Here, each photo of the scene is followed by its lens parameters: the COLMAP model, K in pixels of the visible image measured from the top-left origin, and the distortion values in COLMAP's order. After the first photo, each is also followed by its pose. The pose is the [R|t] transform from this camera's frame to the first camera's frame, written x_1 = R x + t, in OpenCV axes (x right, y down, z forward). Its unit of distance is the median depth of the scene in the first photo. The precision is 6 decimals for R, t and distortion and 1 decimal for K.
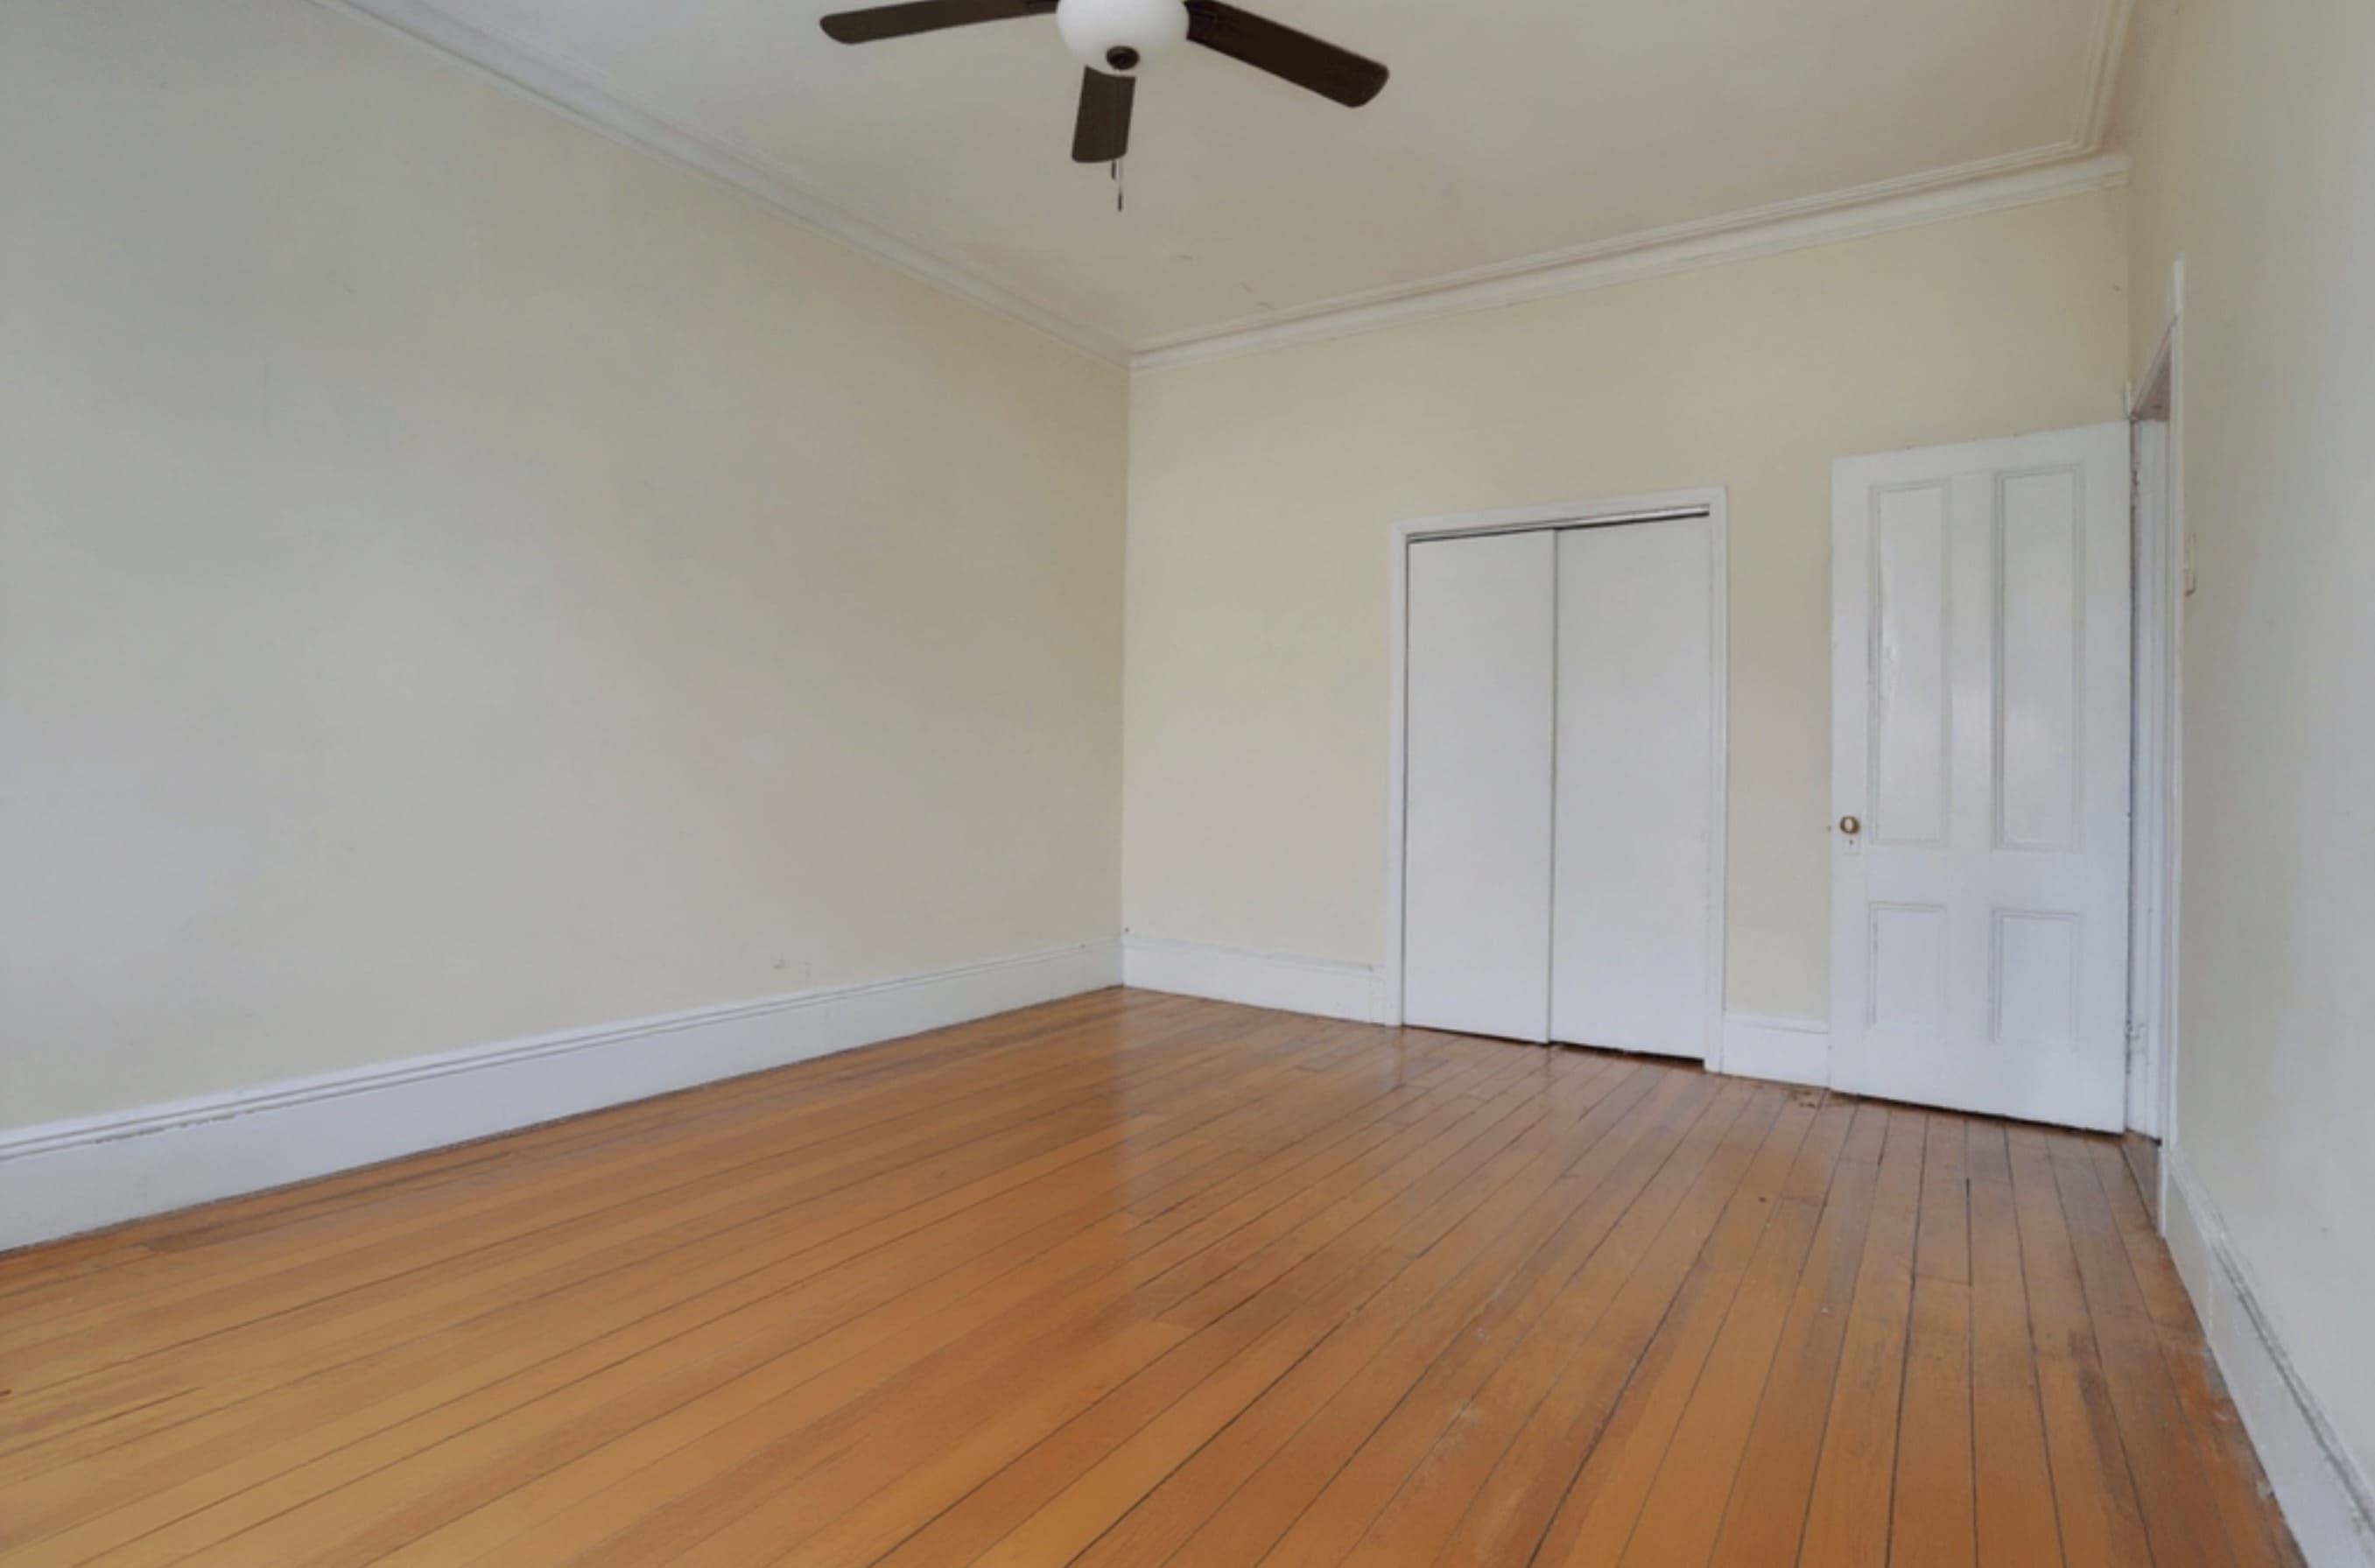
lens RADIAL K [[1213.7, 0, 1166.8], [0, 1213.7, 776.0], [0, 0, 1]] dist [0.001954, -0.000435]
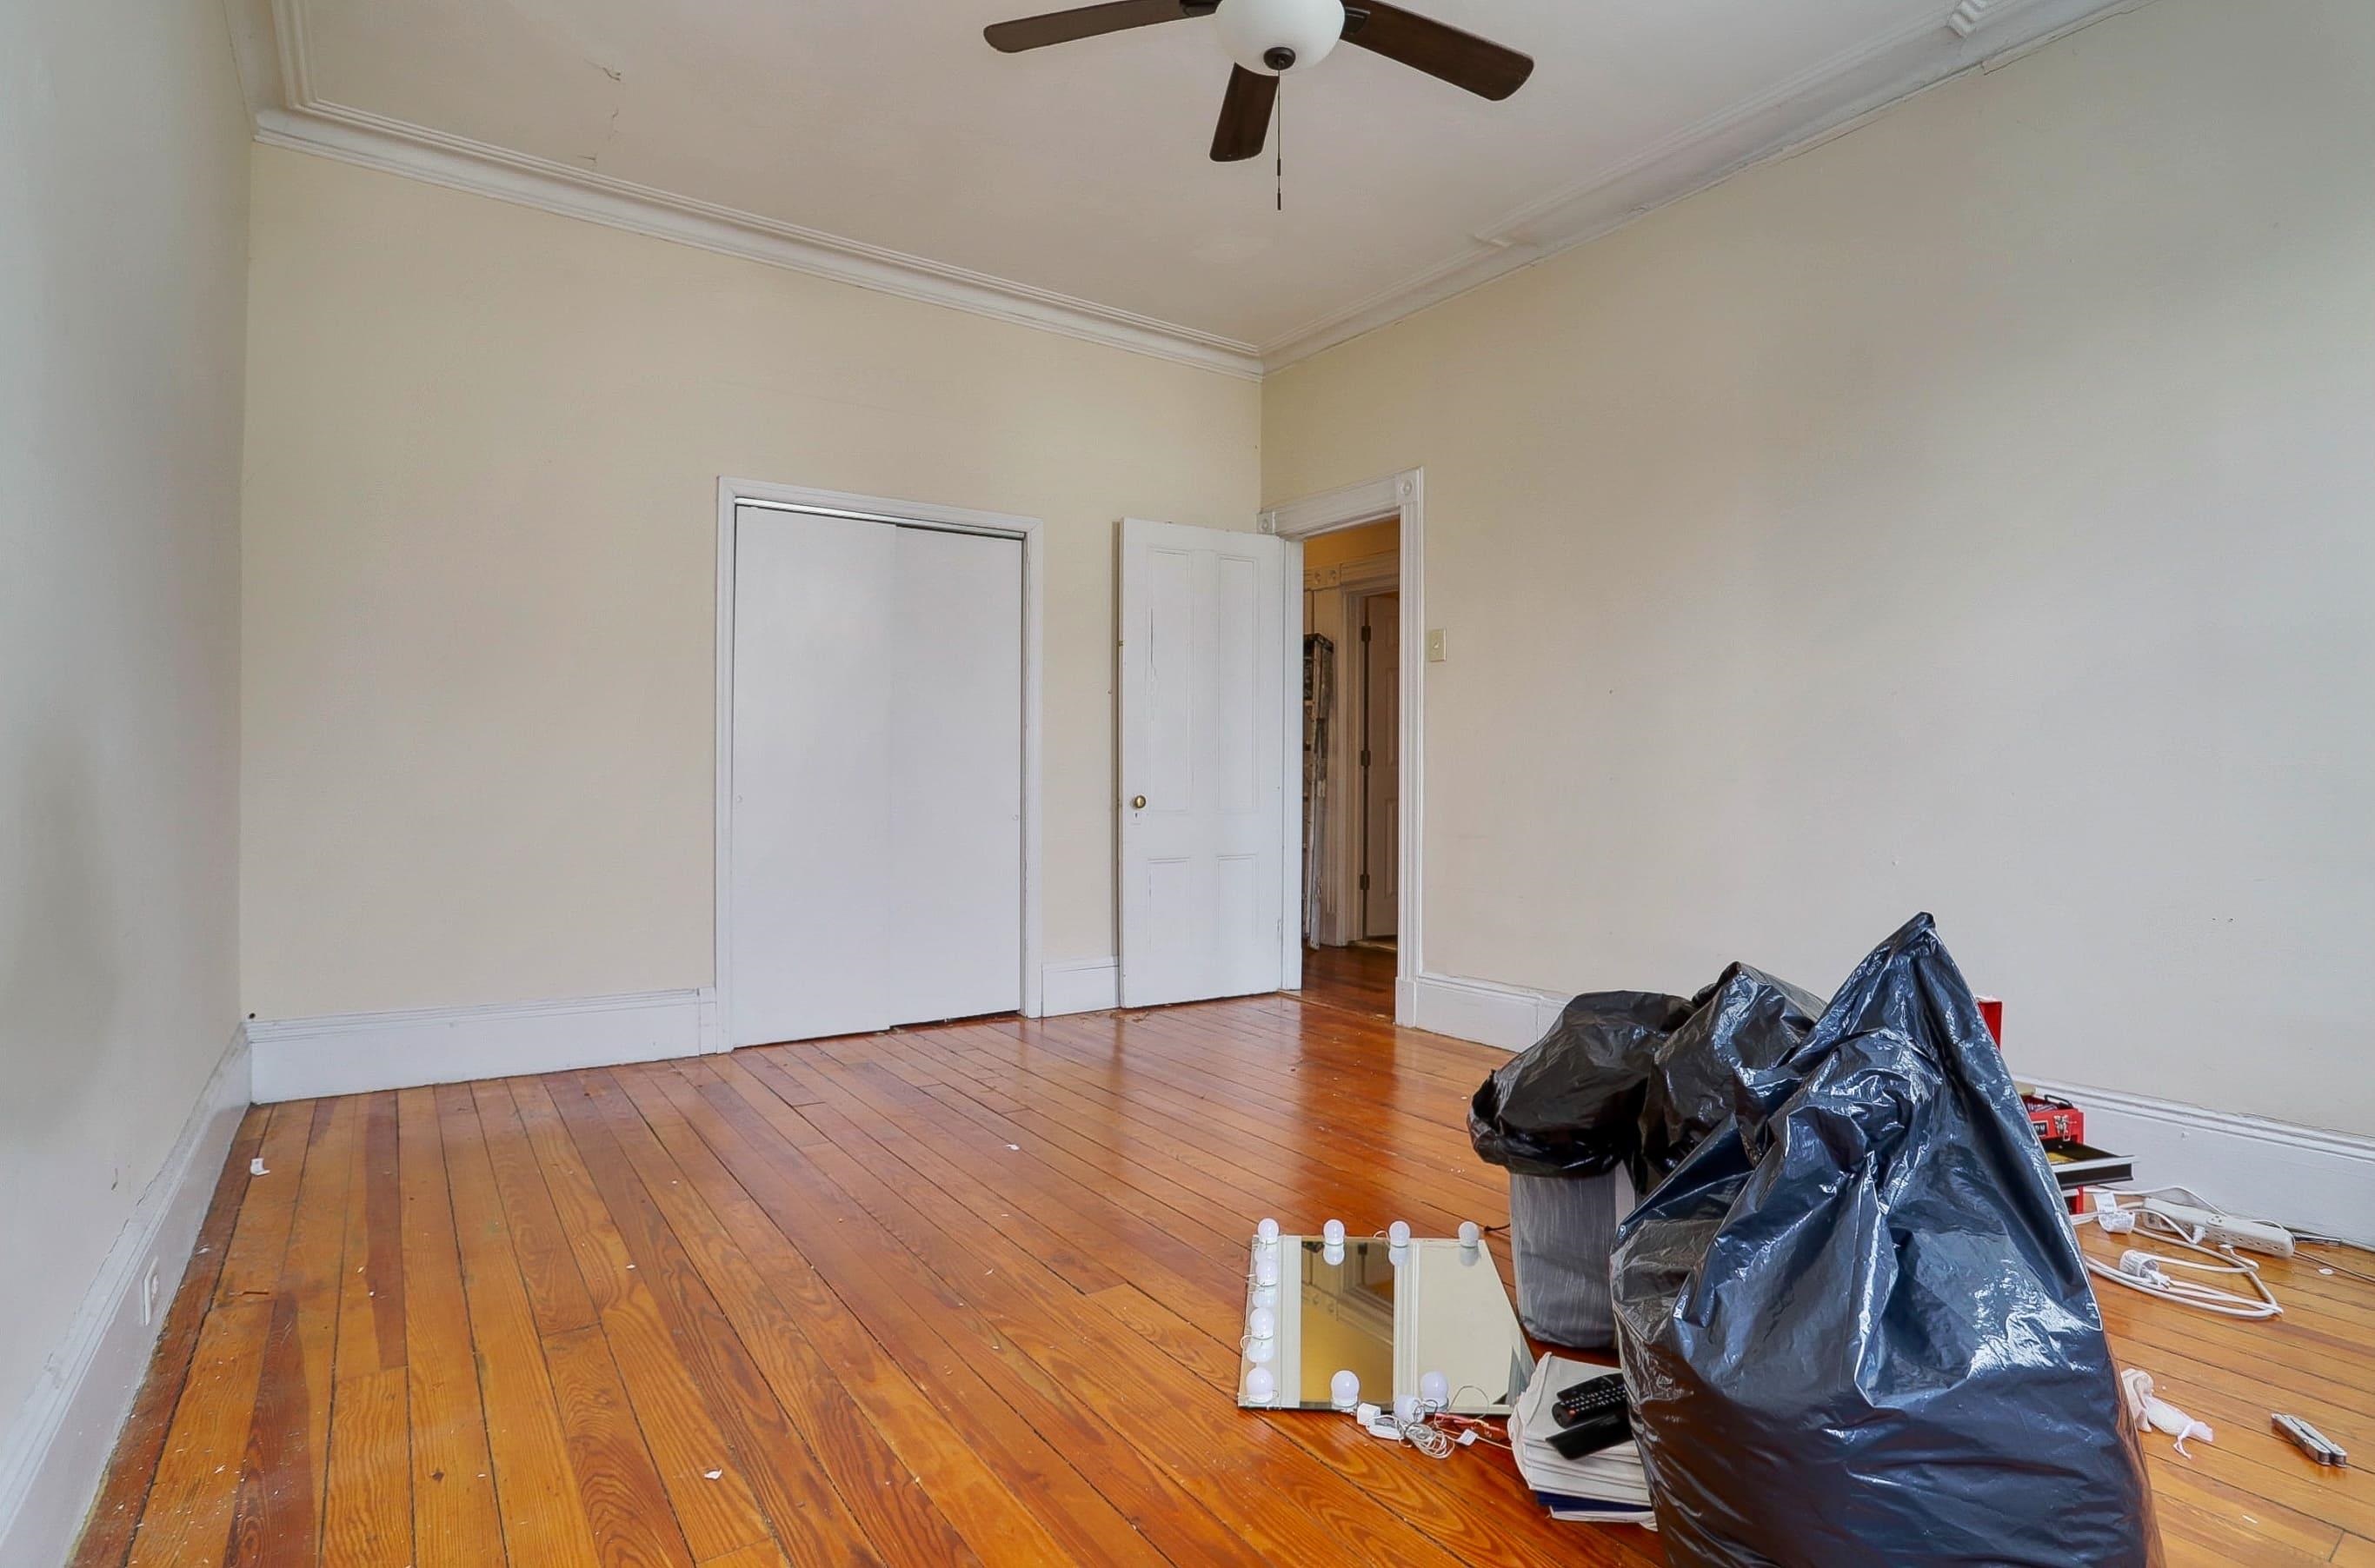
lens RADIAL K [[1213.6, 0, 1187.3], [0, 1213.6, 774.2], [0, 0, 1]] dist [0.001954, -0.000435]
pose [[0.397417, -0.011667, 0.917564, -0.590193], [0.002095, 0.999928, 0.011807, -0.005140], [-0.917636, -0.002771, 0.397413, 0.417818]]
